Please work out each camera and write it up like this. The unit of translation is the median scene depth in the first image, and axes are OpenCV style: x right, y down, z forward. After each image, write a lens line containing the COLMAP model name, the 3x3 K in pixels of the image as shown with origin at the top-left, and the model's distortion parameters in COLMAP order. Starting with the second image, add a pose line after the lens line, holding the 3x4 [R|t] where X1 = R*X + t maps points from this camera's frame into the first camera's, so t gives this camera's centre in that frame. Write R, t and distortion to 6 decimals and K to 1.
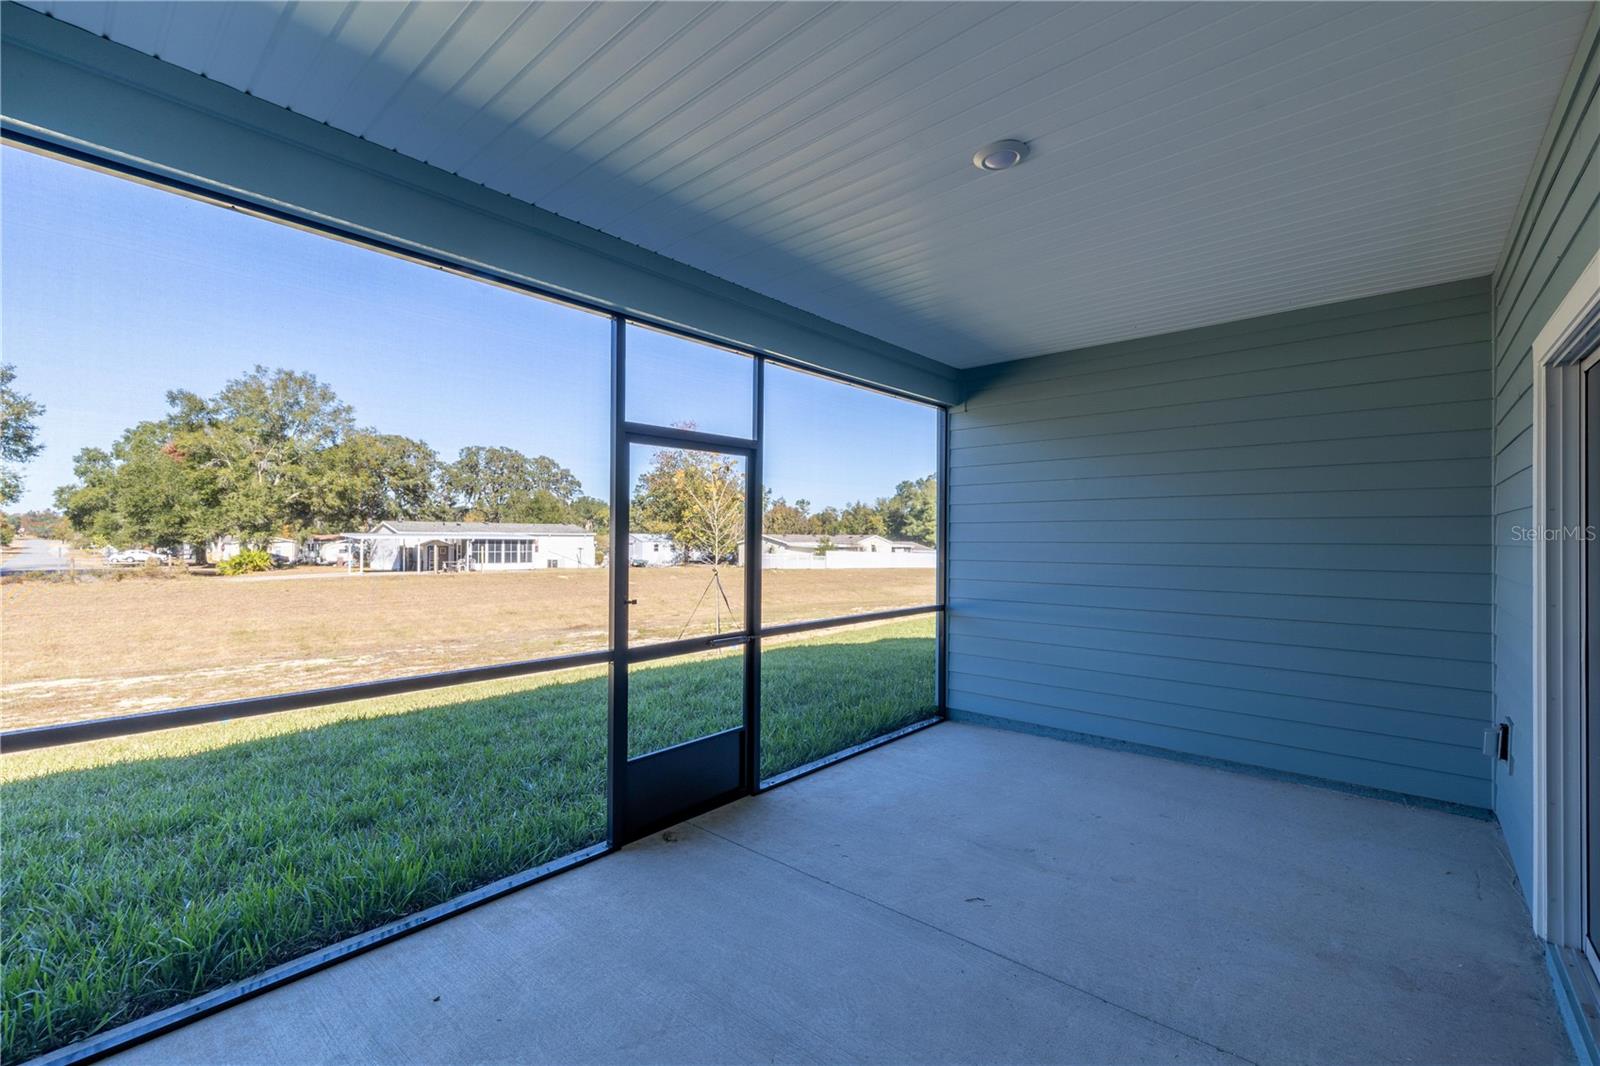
lens RADIAL K [[678.0, 0, 800.0], [0, 678.0, 533.0], [0, 0, 1]] dist [-0.000218, -0.000060]
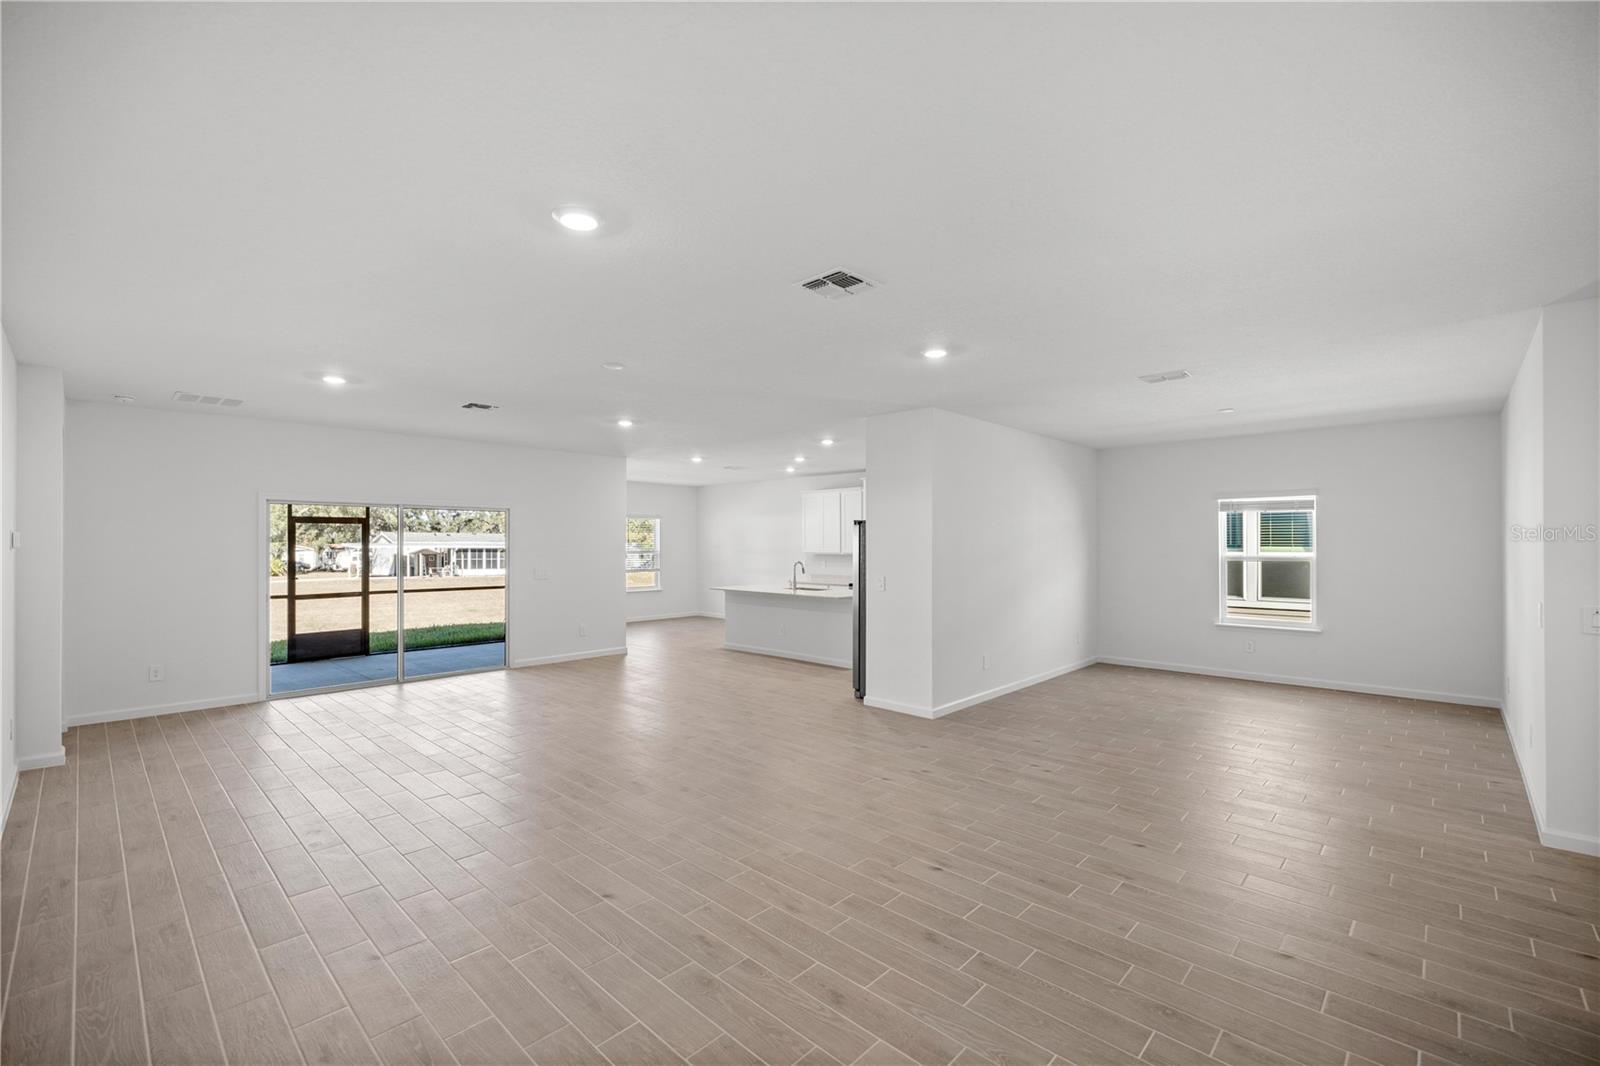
lens RADIAL K [[683.5, 0, 802.1], [0, 683.5, 545.0], [0, 0, 1]] dist [0.000275, -0.000514]
pose [[0.999363, -0.002386, -0.035616, 0.132273], [0.002680, 0.999963, 0.008215, -0.003788], [0.035595, -0.008306, 0.999332, -0.120475]]
